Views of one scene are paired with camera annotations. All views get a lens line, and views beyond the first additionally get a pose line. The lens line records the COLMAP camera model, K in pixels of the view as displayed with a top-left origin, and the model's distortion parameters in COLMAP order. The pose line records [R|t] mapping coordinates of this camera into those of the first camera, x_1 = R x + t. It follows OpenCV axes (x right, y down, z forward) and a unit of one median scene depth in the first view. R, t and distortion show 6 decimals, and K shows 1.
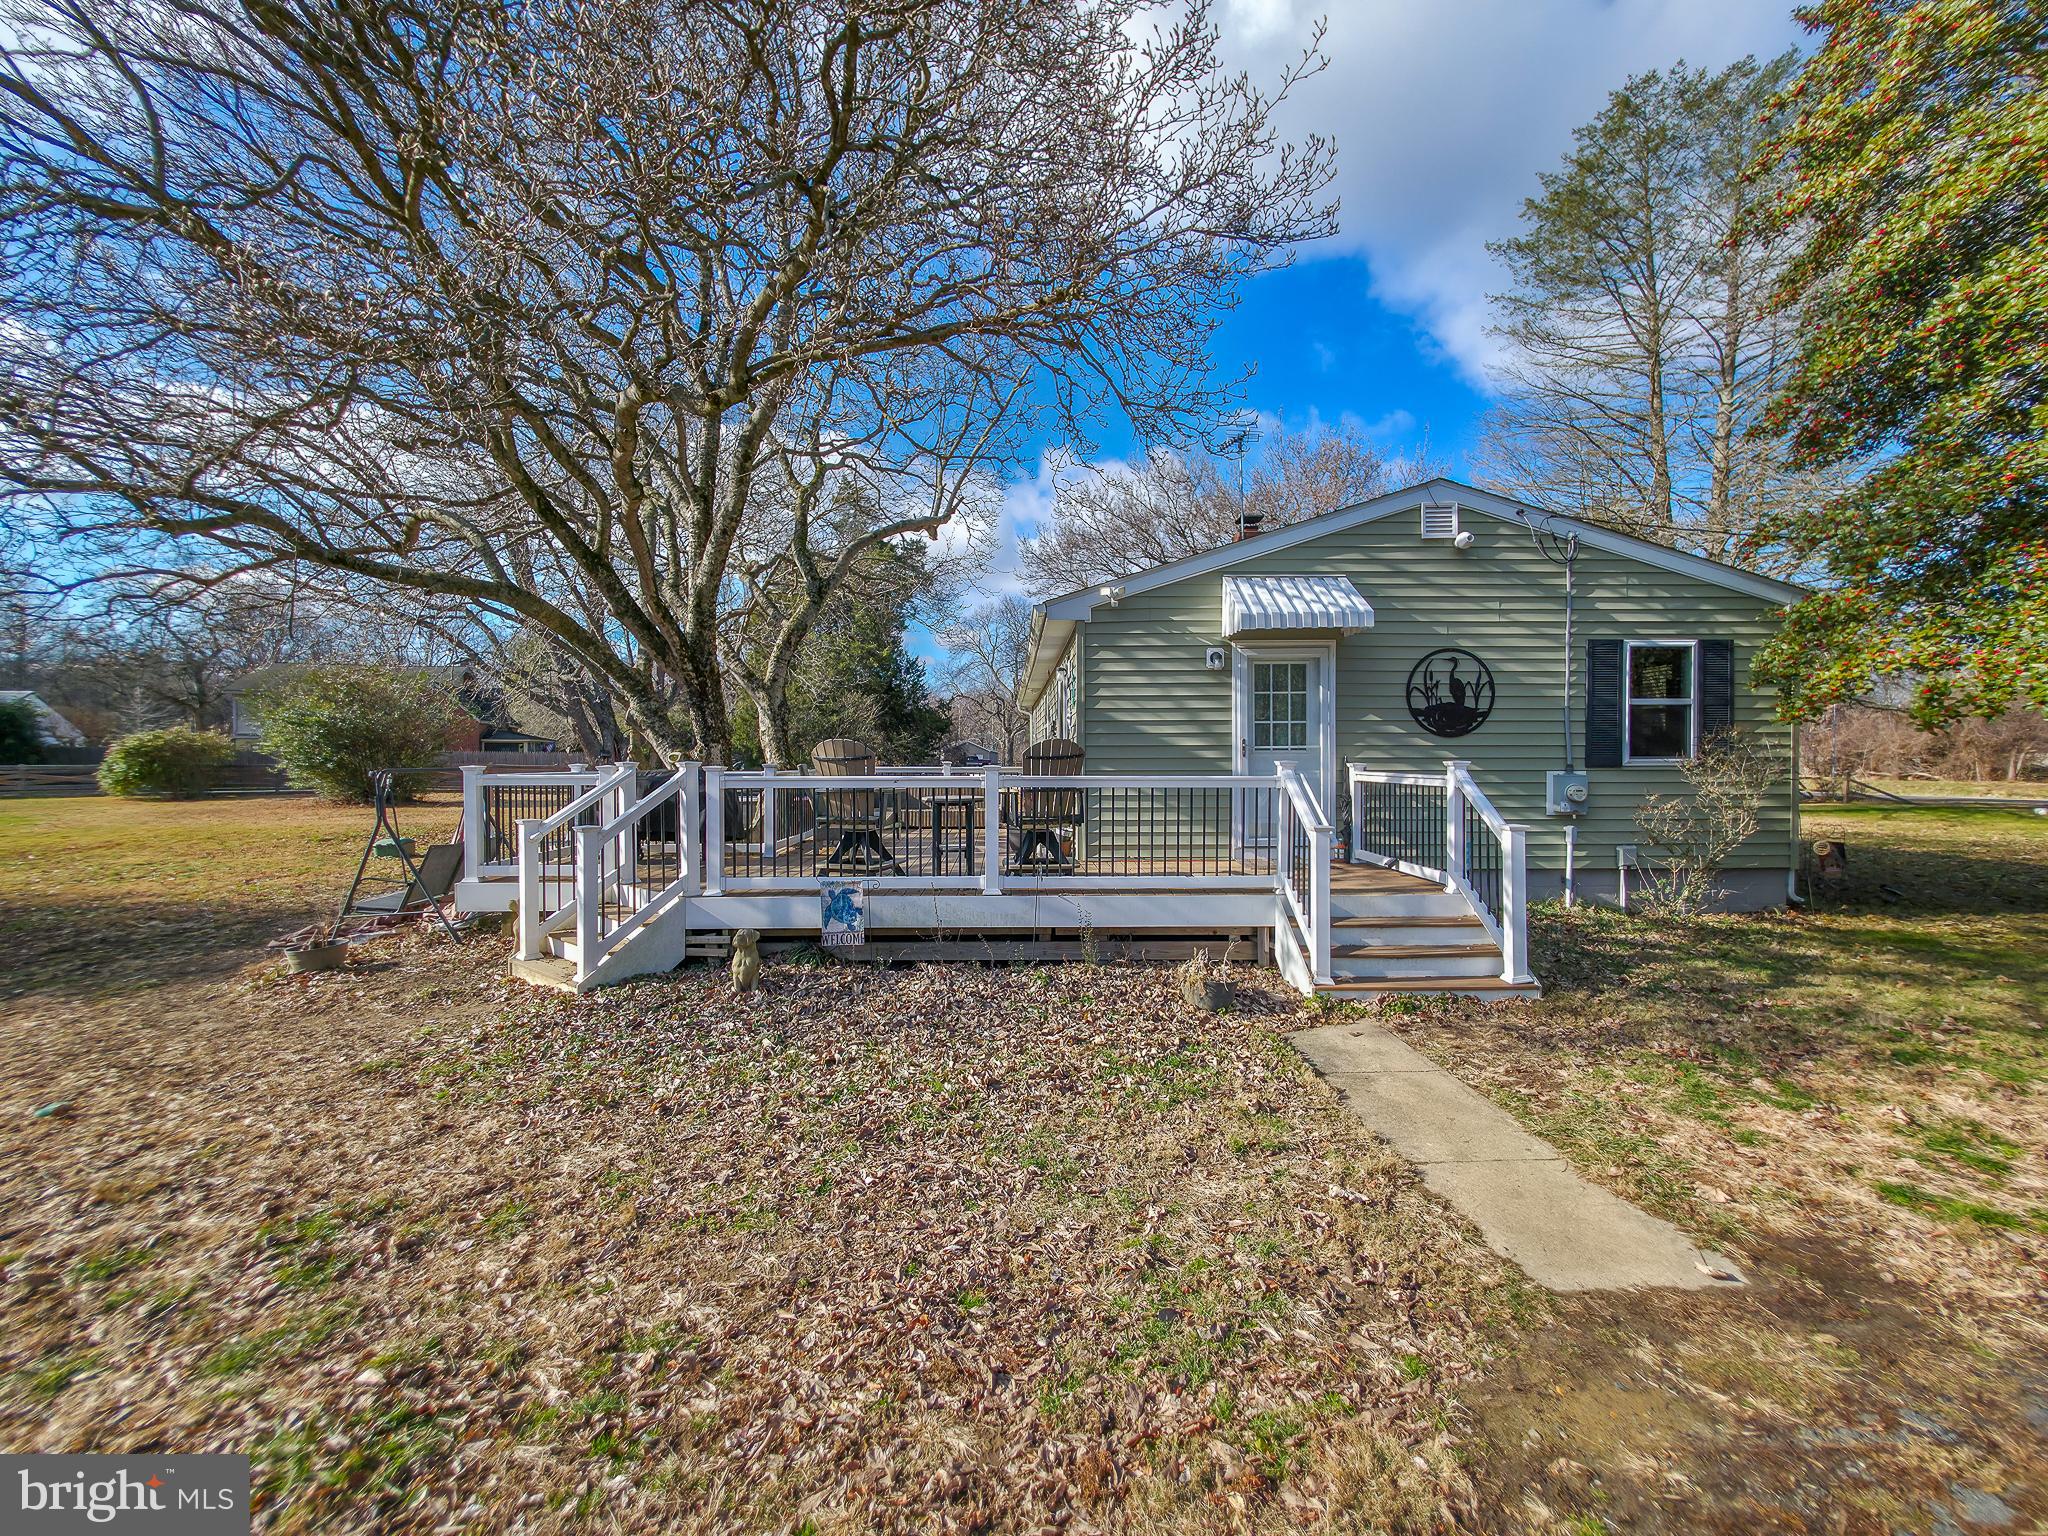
lens RADIAL K [[836.5, 0, 1014.1], [0, 836.5, 763.6], [0, 0, 1]] dist [0.001392, -0.001194]
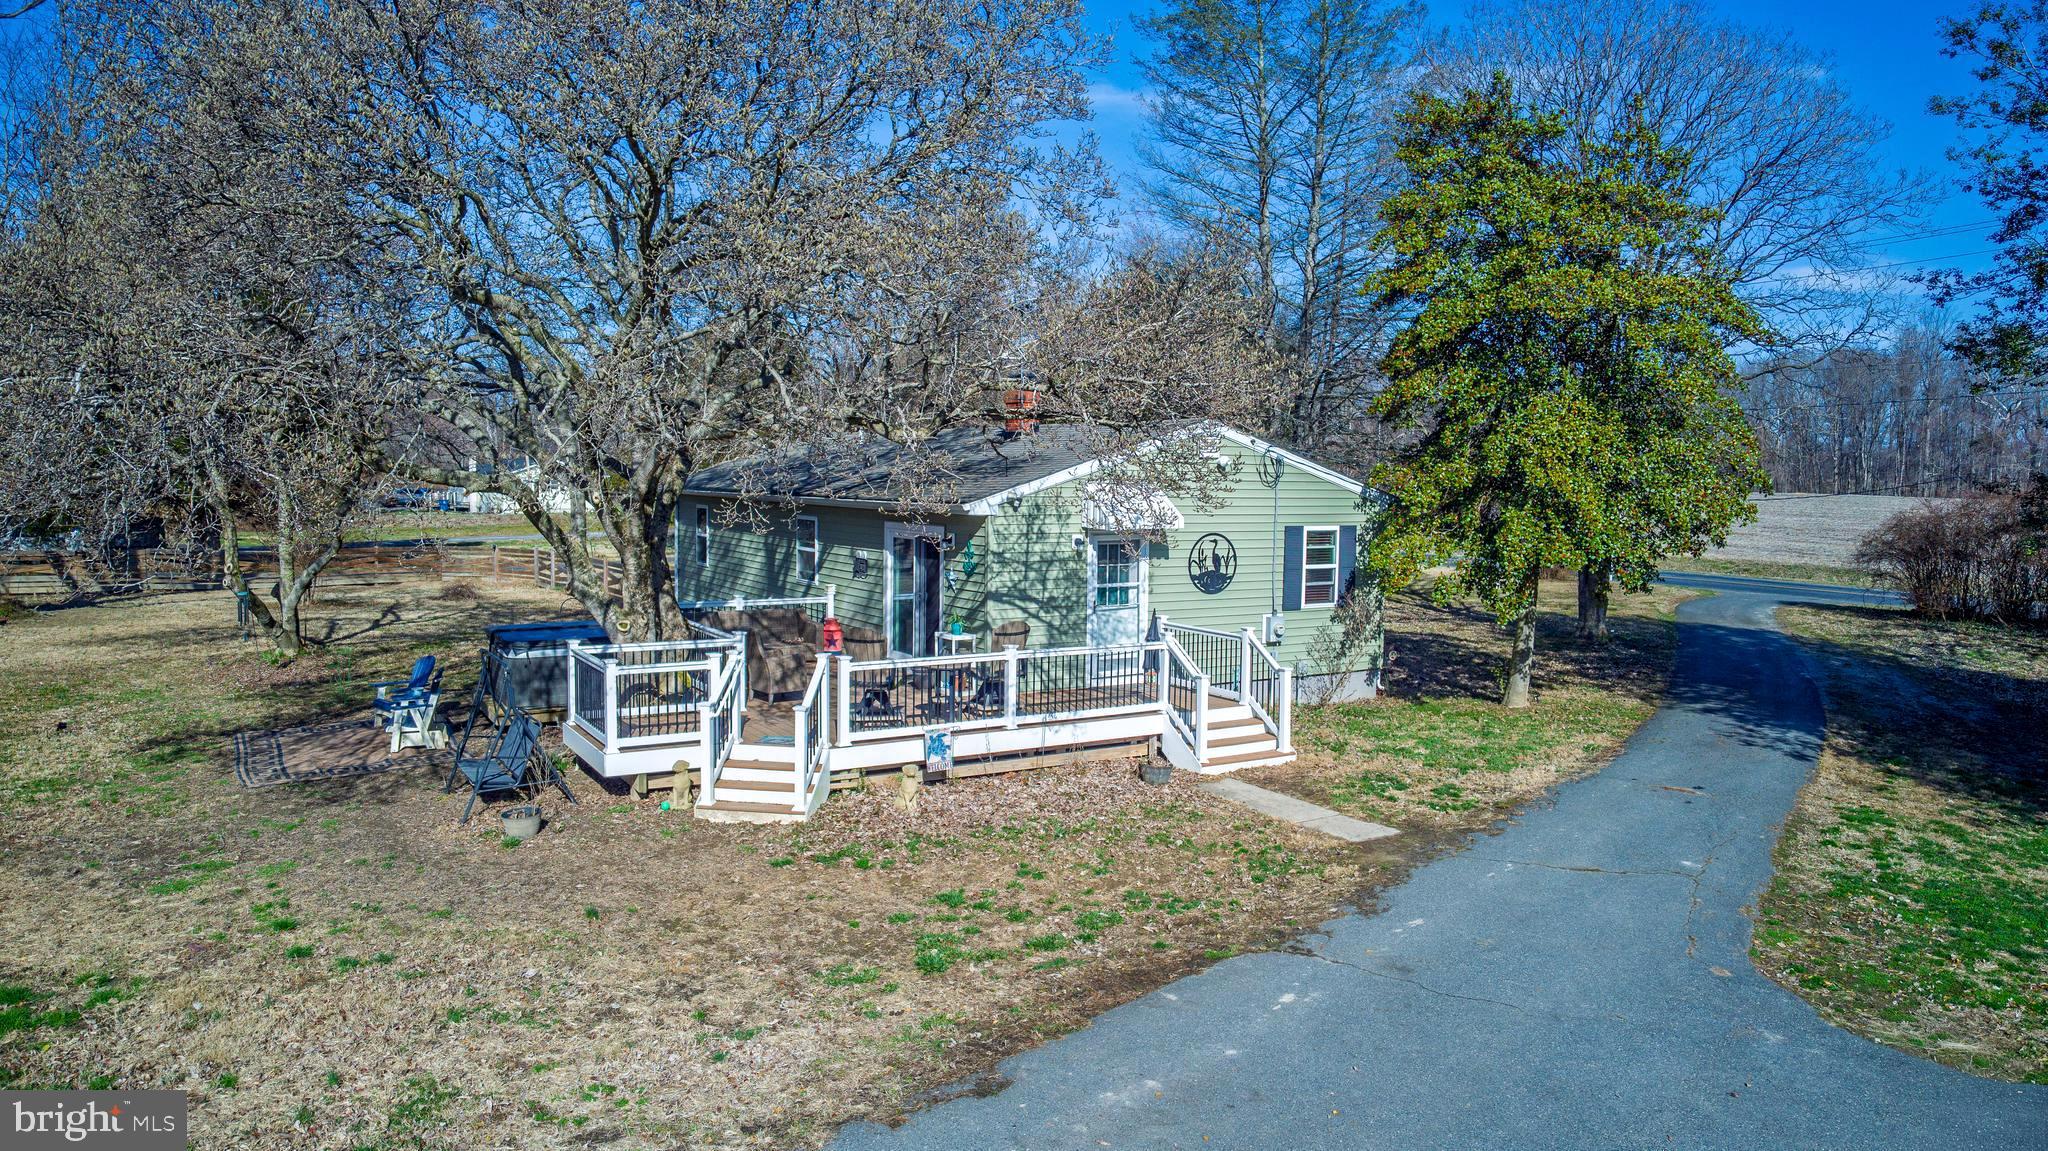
lens RADIAL K [[1357.0, 0, 1034.0], [0, 1357.0, 565.2], [0, 0, 1]] dist [-0.092739, 0.003415]
pose [[0.857553, -0.021972, 0.513926, -0.946549], [-0.009183, 0.998274, 0.058003, -0.215031], [-0.514313, -0.054460, 0.855871, -0.844752]]
